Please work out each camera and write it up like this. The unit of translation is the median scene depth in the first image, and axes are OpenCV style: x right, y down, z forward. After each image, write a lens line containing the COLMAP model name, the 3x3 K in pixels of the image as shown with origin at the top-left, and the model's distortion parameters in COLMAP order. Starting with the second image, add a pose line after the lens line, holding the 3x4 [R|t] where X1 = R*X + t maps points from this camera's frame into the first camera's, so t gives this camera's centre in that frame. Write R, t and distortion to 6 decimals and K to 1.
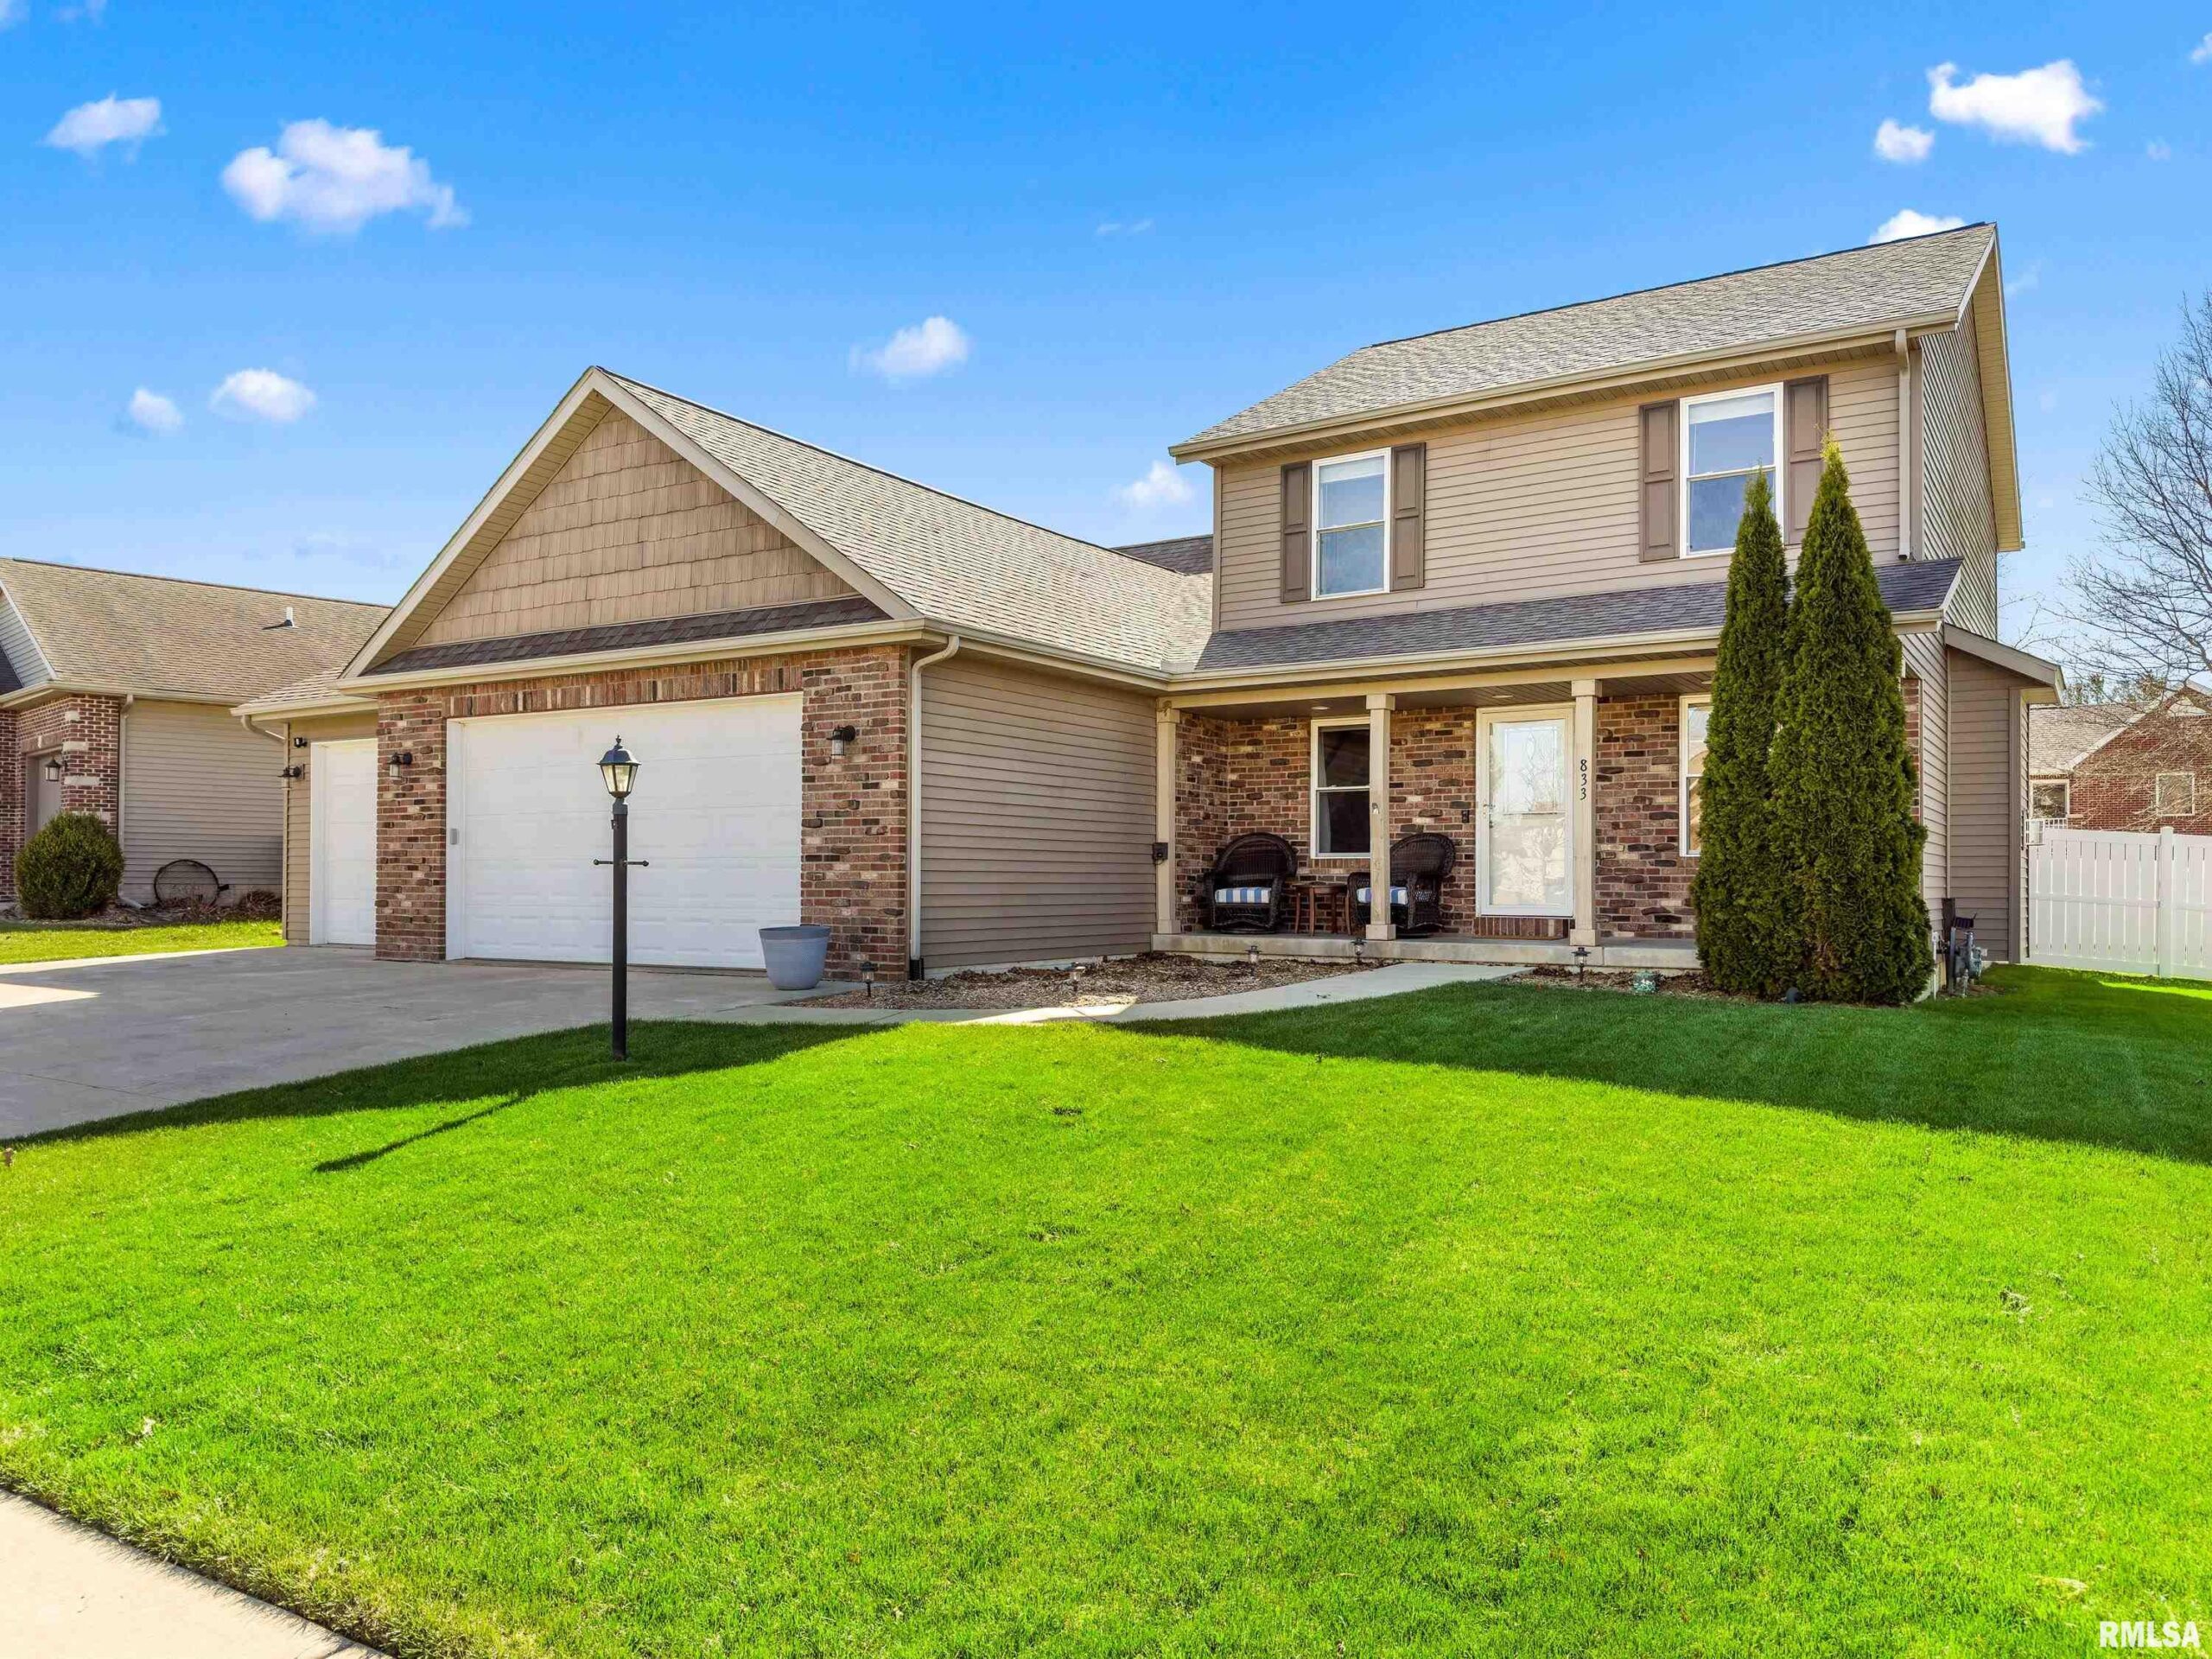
lens RADIAL K [[1514.0, 0, 1101.4], [0, 1514.0, 855.1], [0, 0, 1]] dist [0.097641, -0.190958]
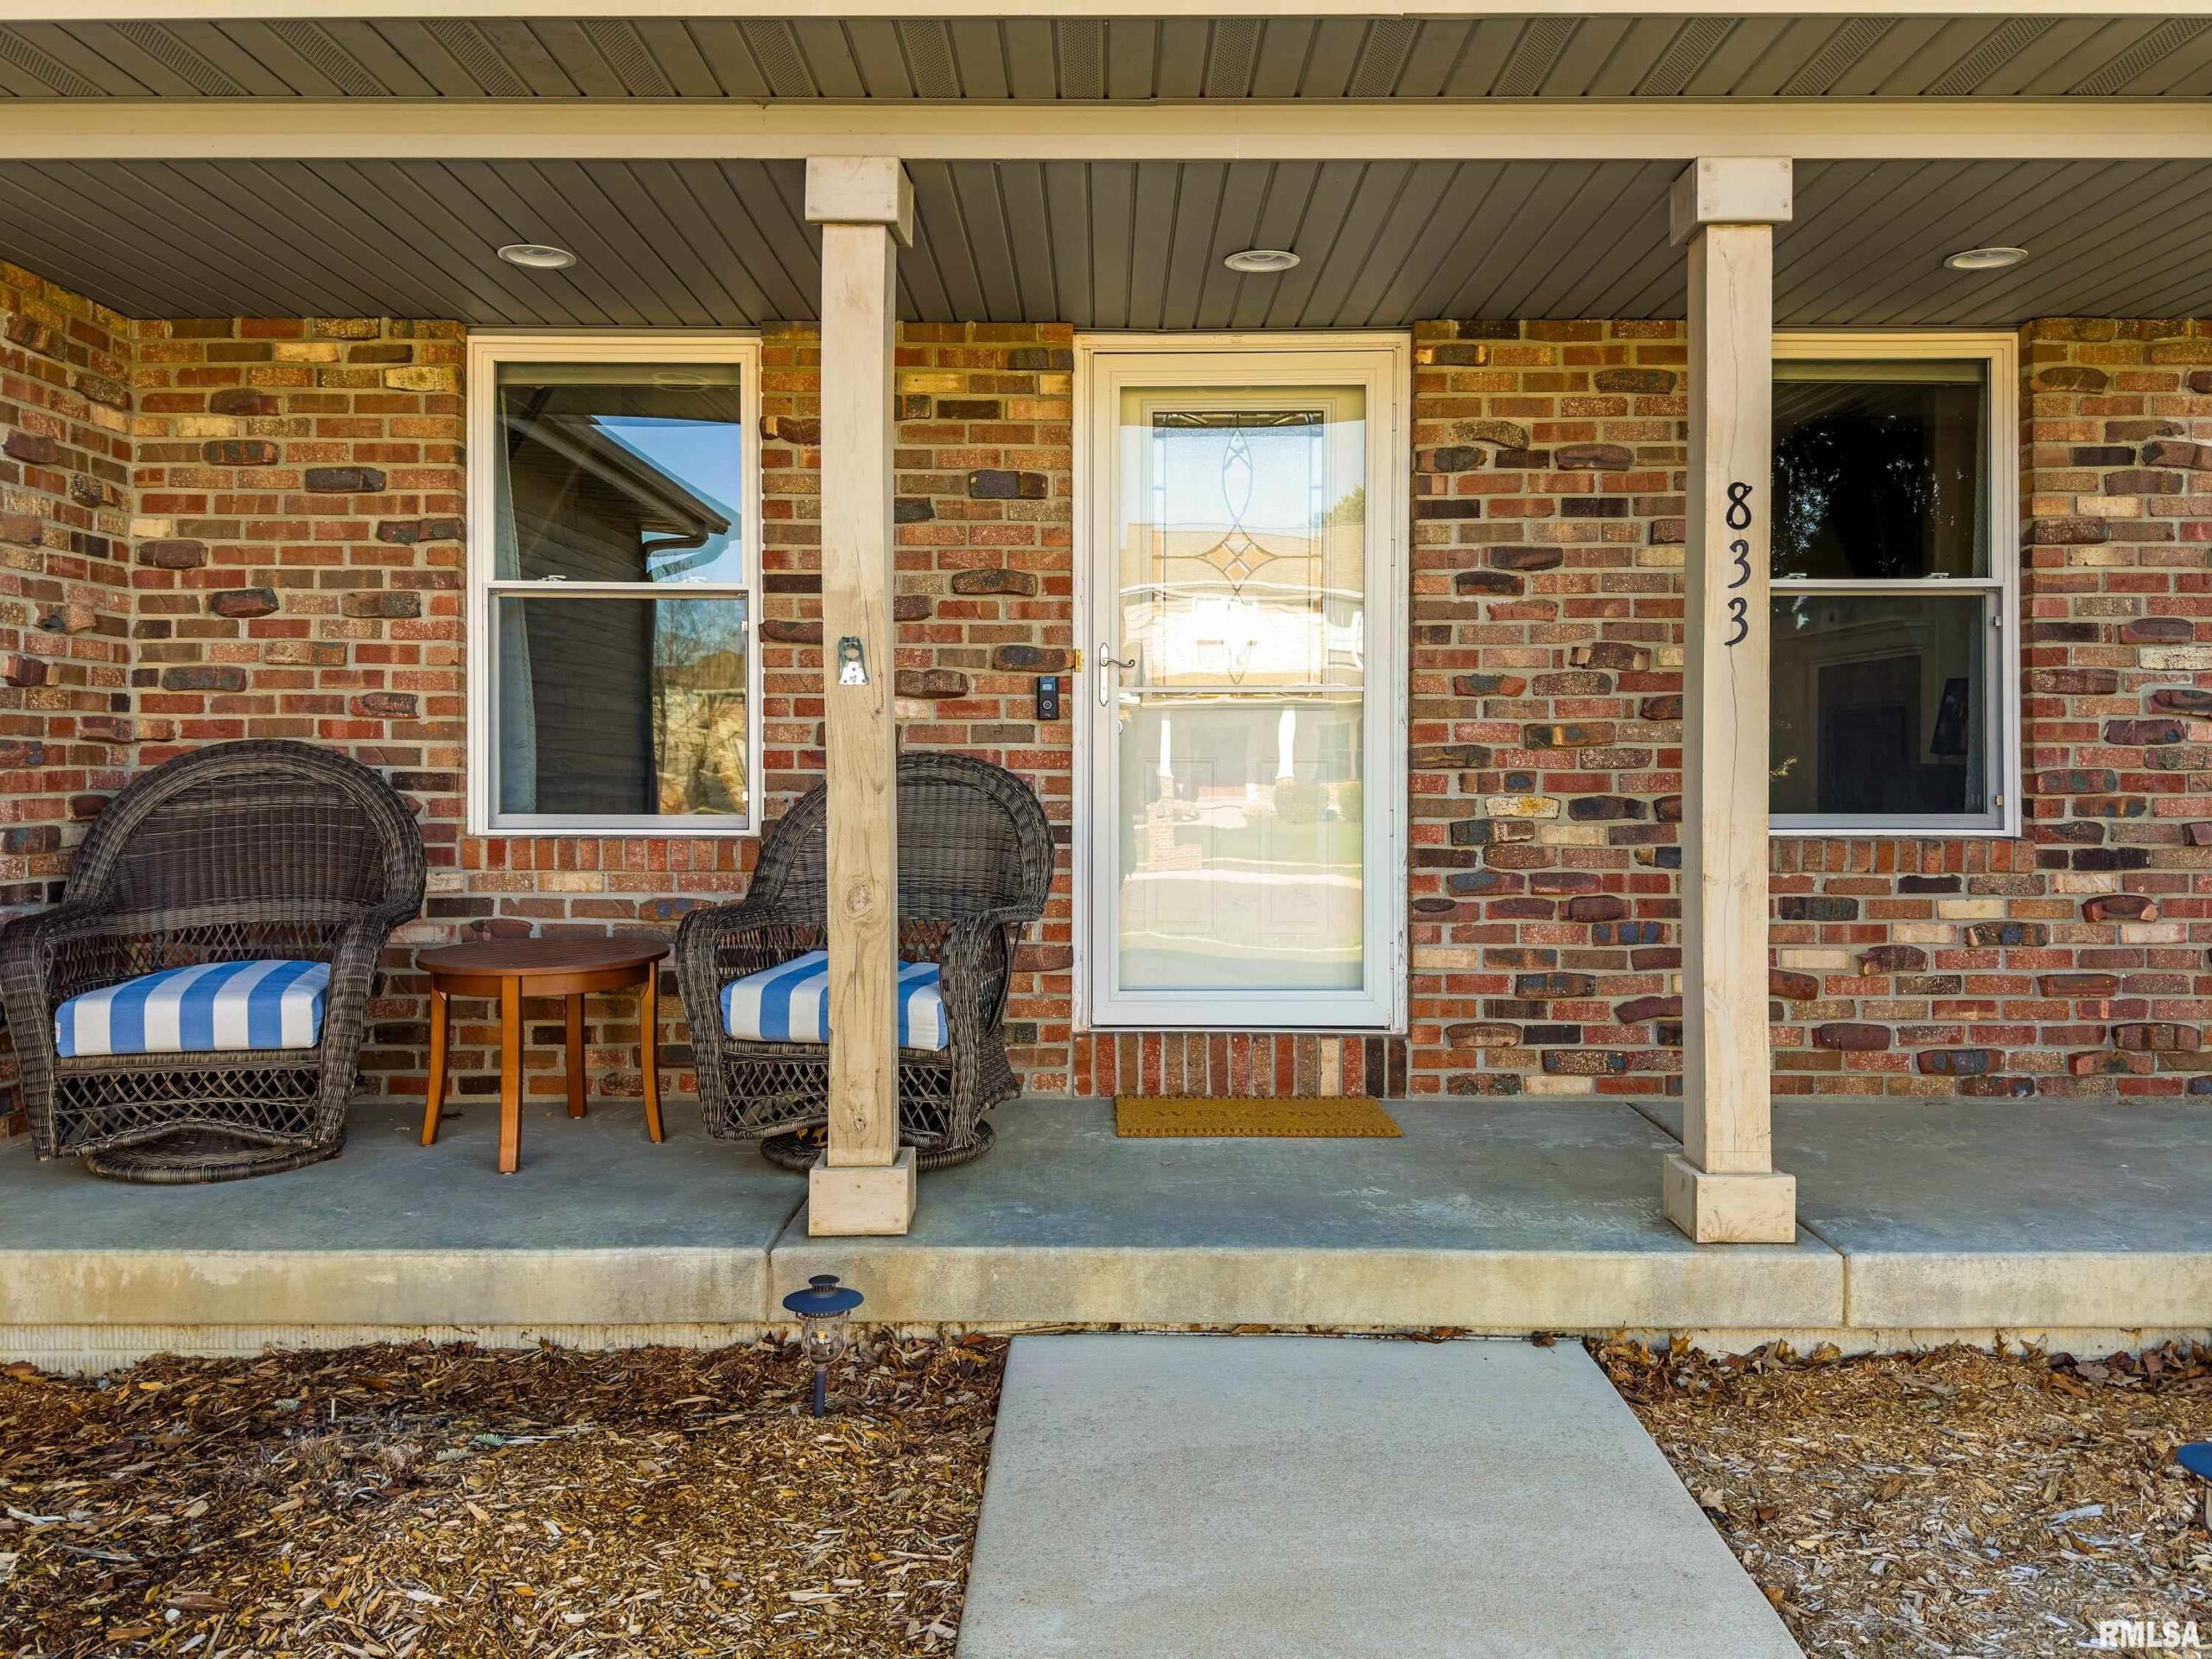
lens RADIAL K [[1745.2, 0, 1101.5], [0, 1745.2, 774.4], [0, 0, 1]] dist [0.138262, -0.232214]
pose [[0.846119, -0.004280, 0.532977, 0.069148], [-0.007343, 0.999779, 0.019686, -0.017687], [-0.532944, -0.020571, 0.845901, 0.730156]]
